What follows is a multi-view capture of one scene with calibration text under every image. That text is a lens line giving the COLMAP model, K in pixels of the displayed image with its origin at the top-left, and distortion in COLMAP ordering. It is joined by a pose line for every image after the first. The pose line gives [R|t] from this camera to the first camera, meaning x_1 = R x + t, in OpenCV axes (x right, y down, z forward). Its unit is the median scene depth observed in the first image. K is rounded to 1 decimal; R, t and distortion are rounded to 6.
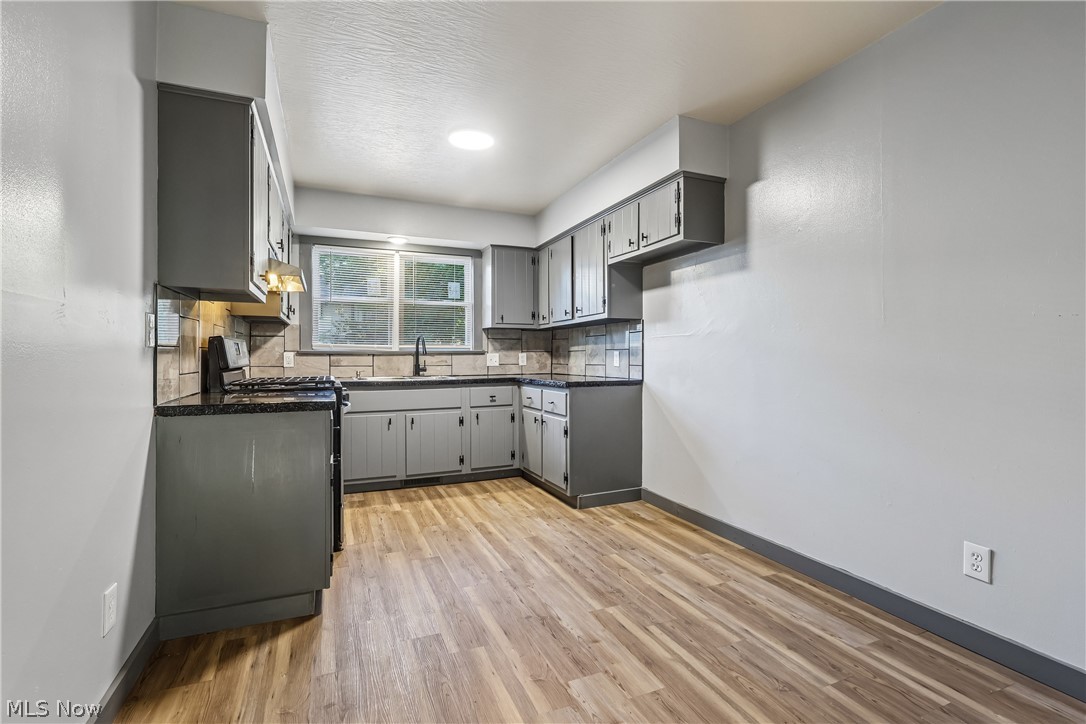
lens RADIAL K [[525.8, 0, 539.4], [0, 525.8, 355.1], [0, 0, 1]] dist [-0.009466, 0.006205]
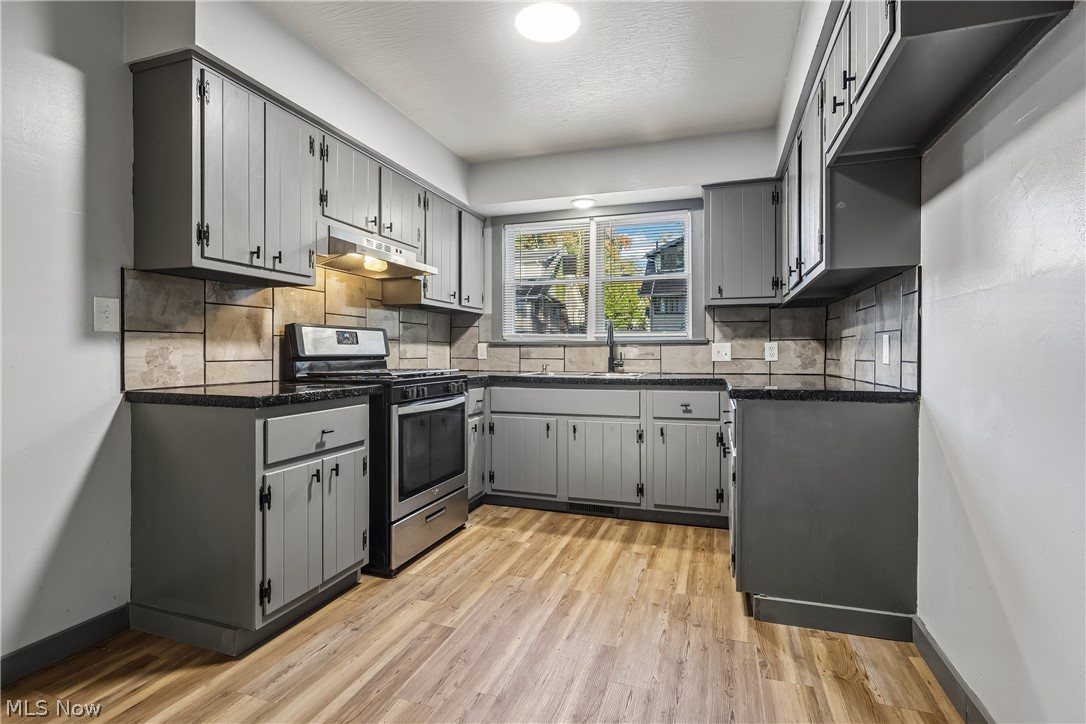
lens RADIAL K [[525.8, 0, 539.4], [0, 525.8, 355.1], [0, 0, 1]] dist [-0.009466, 0.006205]
pose [[0.730289, 0.004504, -0.683123, 0.272928], [-0.000663, 0.999982, 0.005884, 0.011312], [0.683138, -0.003844, 0.730280, 0.423721]]
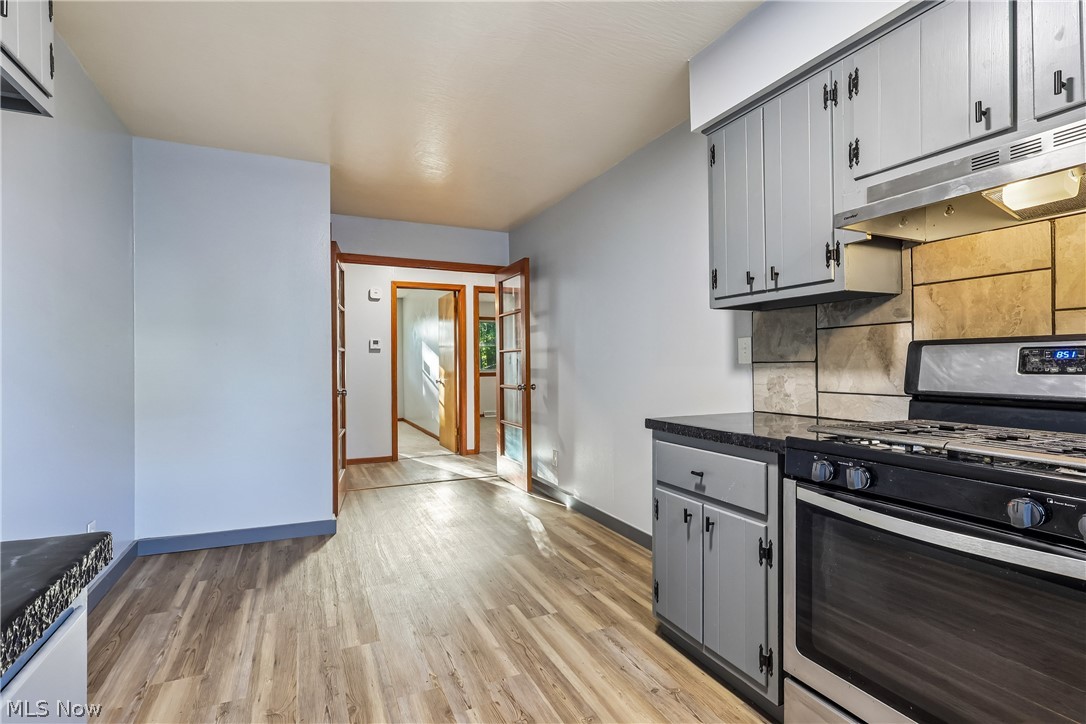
lens RADIAL K [[482.2, 0, 511.8], [0, 482.2, 364.1], [0, 0, 1]] dist [-0.001320, 0.000112]
pose [[-0.999949, -0.001192, 0.009999, -0.090704], [-0.001228, 0.999993, -0.003587, -0.004866], [-0.009995, -0.003599, -0.999944, 1.113003]]
